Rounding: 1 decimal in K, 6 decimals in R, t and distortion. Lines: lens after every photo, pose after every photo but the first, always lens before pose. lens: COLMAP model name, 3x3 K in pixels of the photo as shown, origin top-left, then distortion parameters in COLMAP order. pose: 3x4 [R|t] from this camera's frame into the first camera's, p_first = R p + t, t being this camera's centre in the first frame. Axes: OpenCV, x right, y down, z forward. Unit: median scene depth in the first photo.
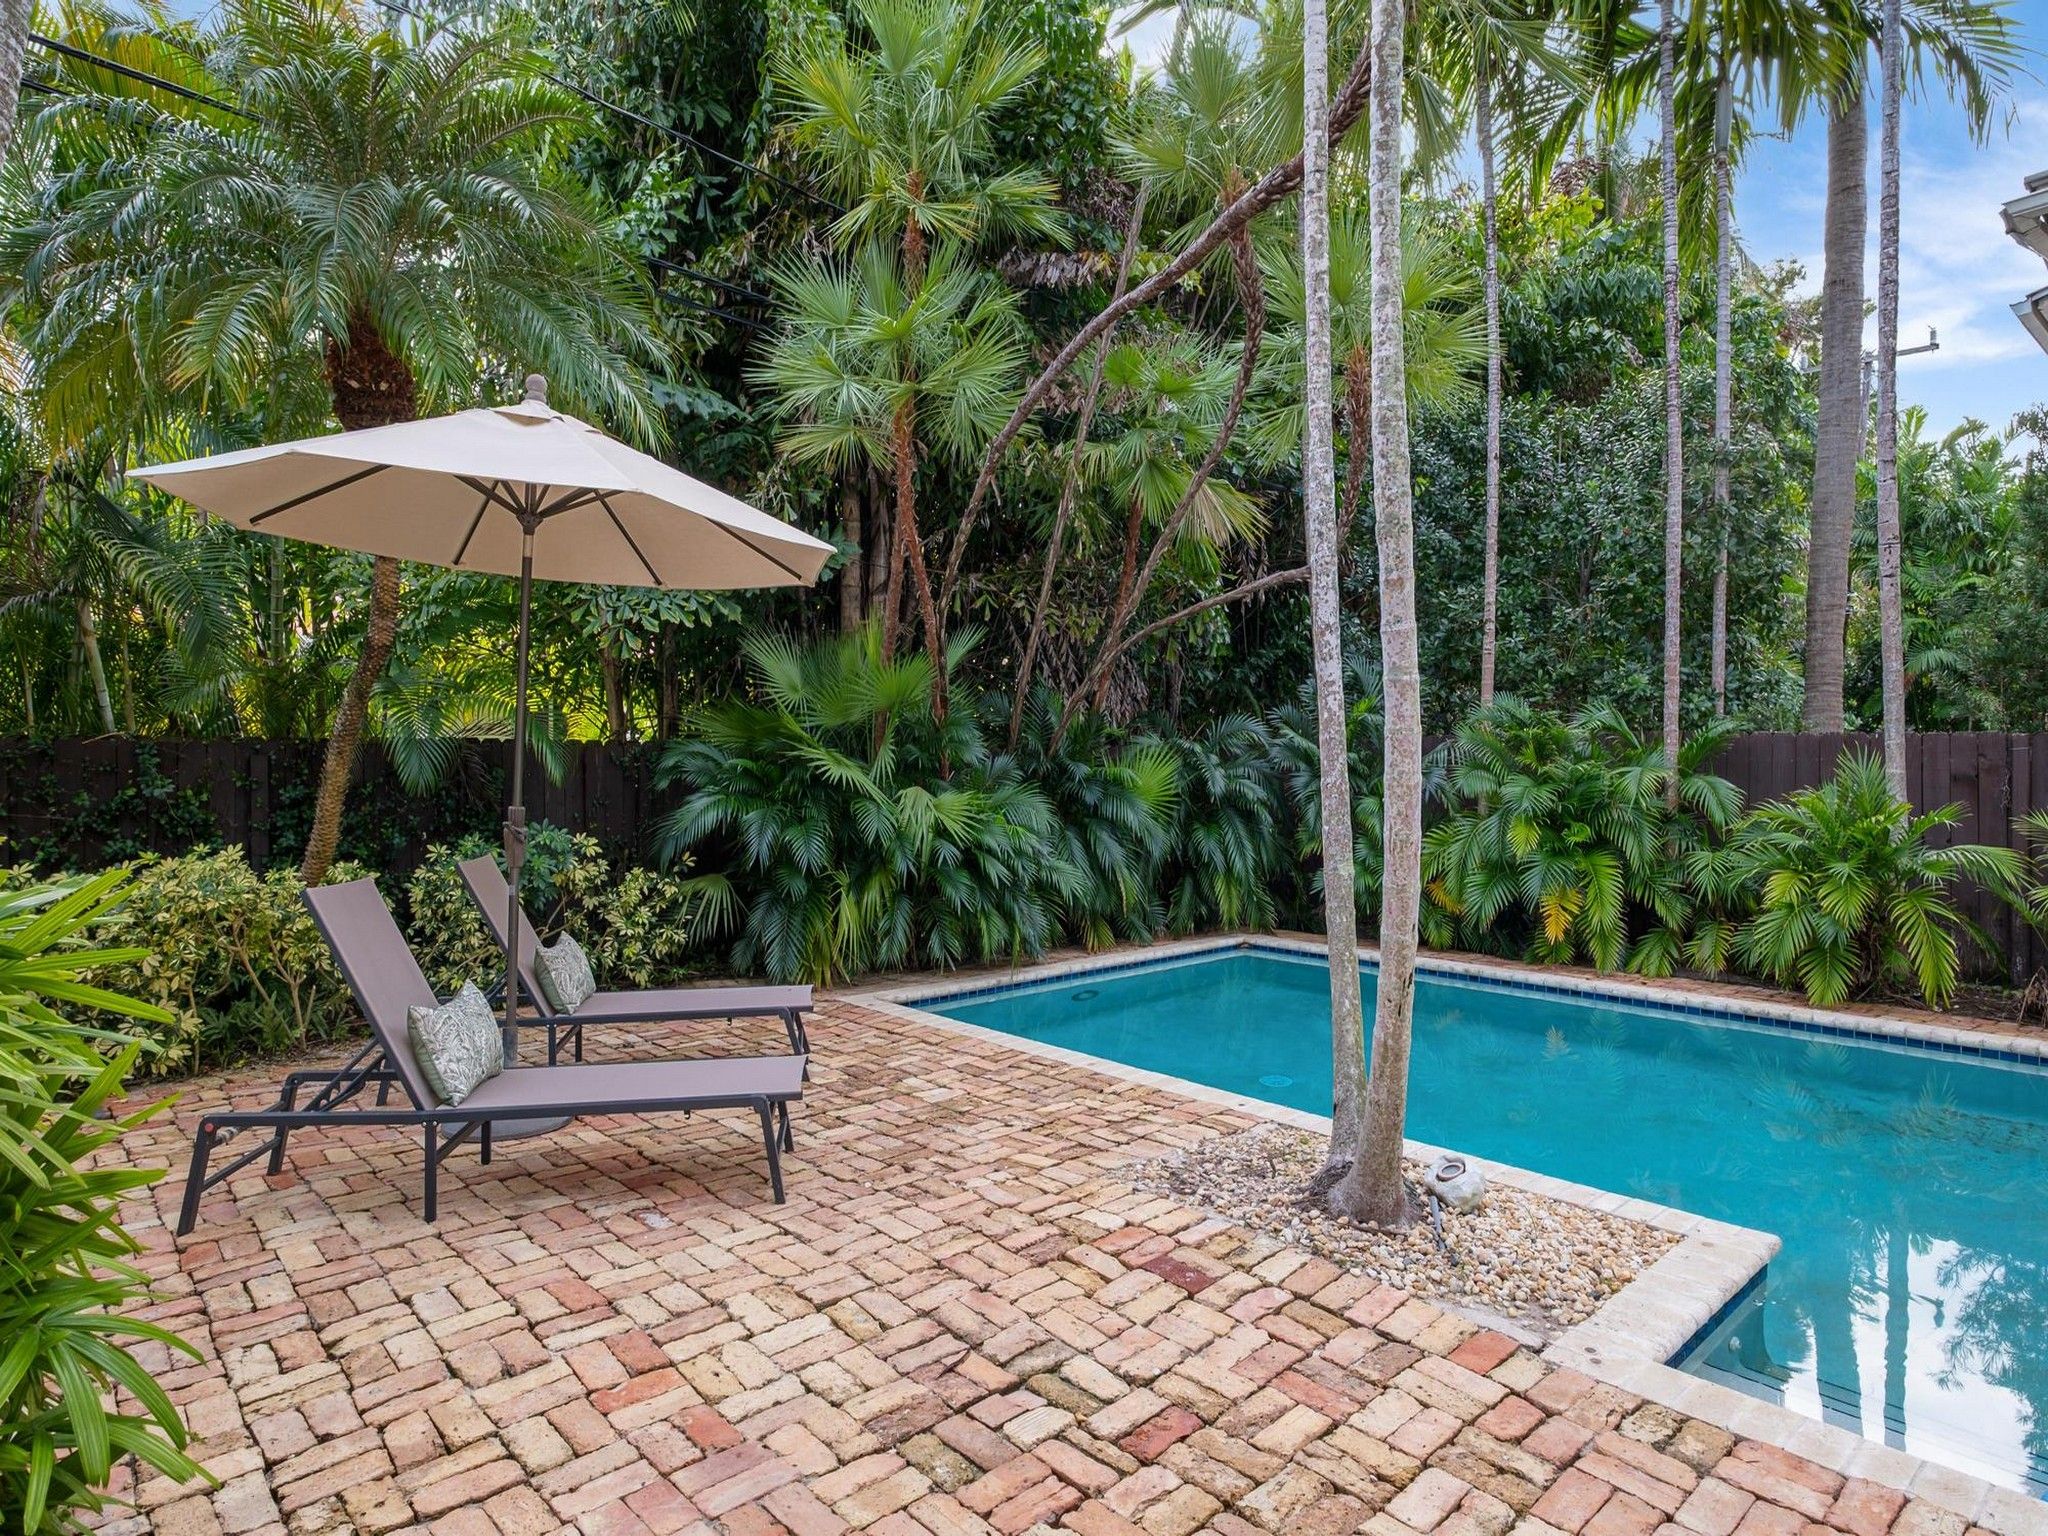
lens RADIAL K [[1168.0, 0, 1024.0], [0, 1168.0, 768.0], [0, 0, 1]] dist [0.010931, 0.000569]
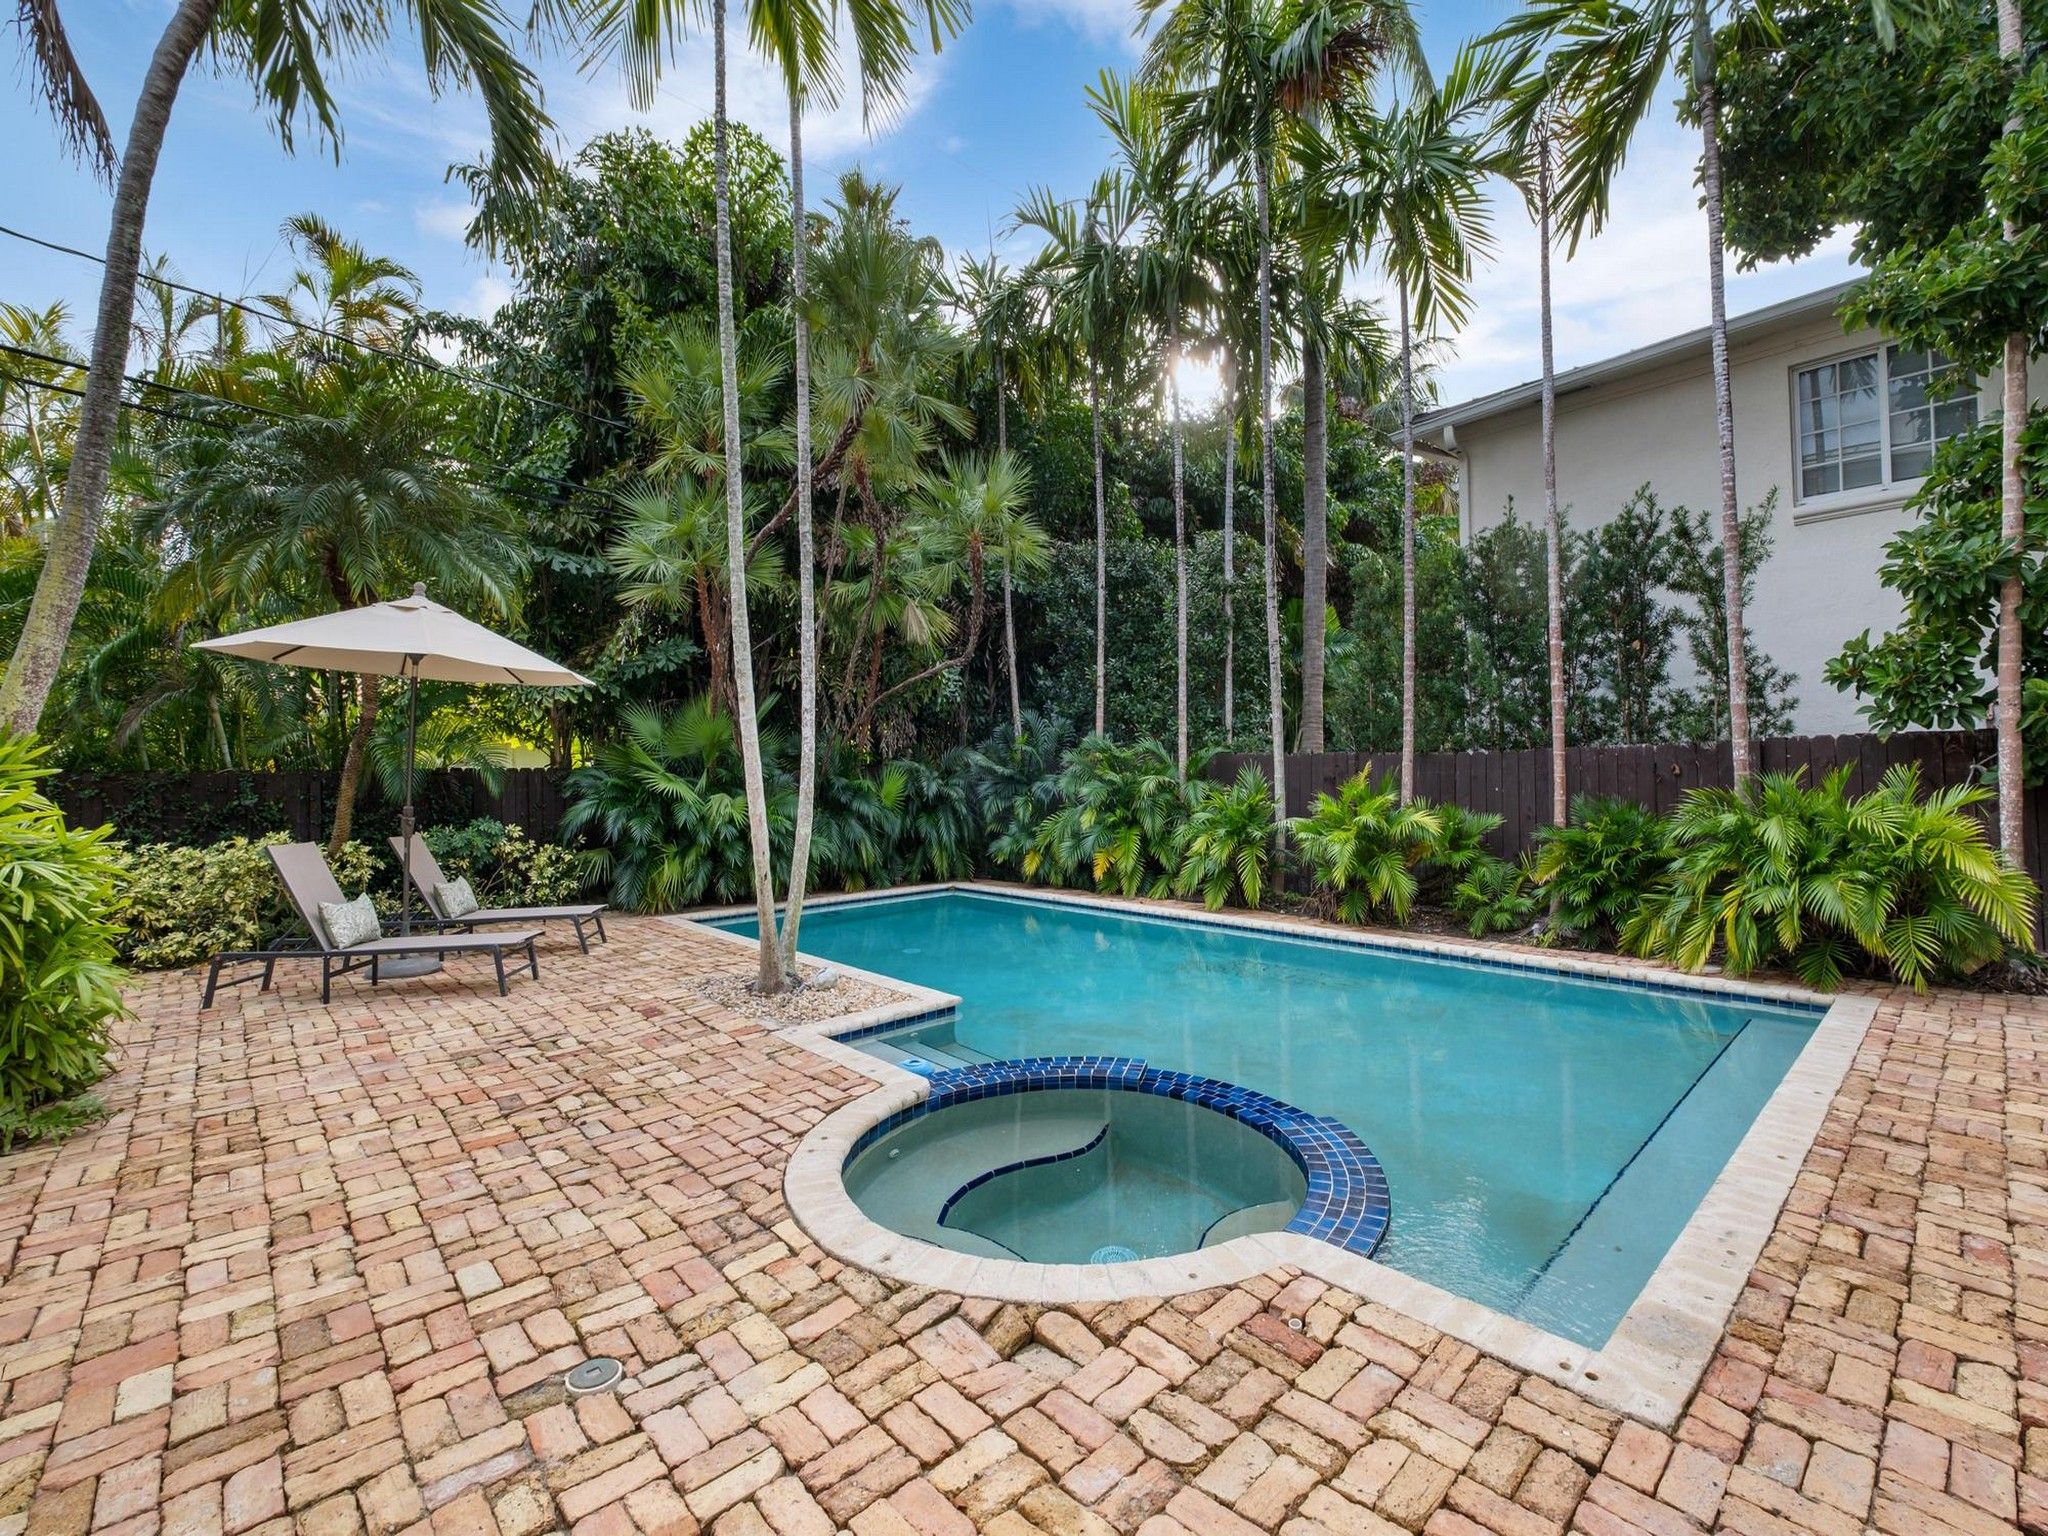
lens RADIAL K [[889.6, 0, 1024.6], [0, 889.6, 760.9], [0, 0, 1]] dist [0.000523, 0.000077]
pose [[0.999837, -0.014038, 0.011396, 0.348688], [0.014261, 0.999703, -0.019752, 0.000616], [-0.011115, 0.019911, 0.999740, -0.292833]]
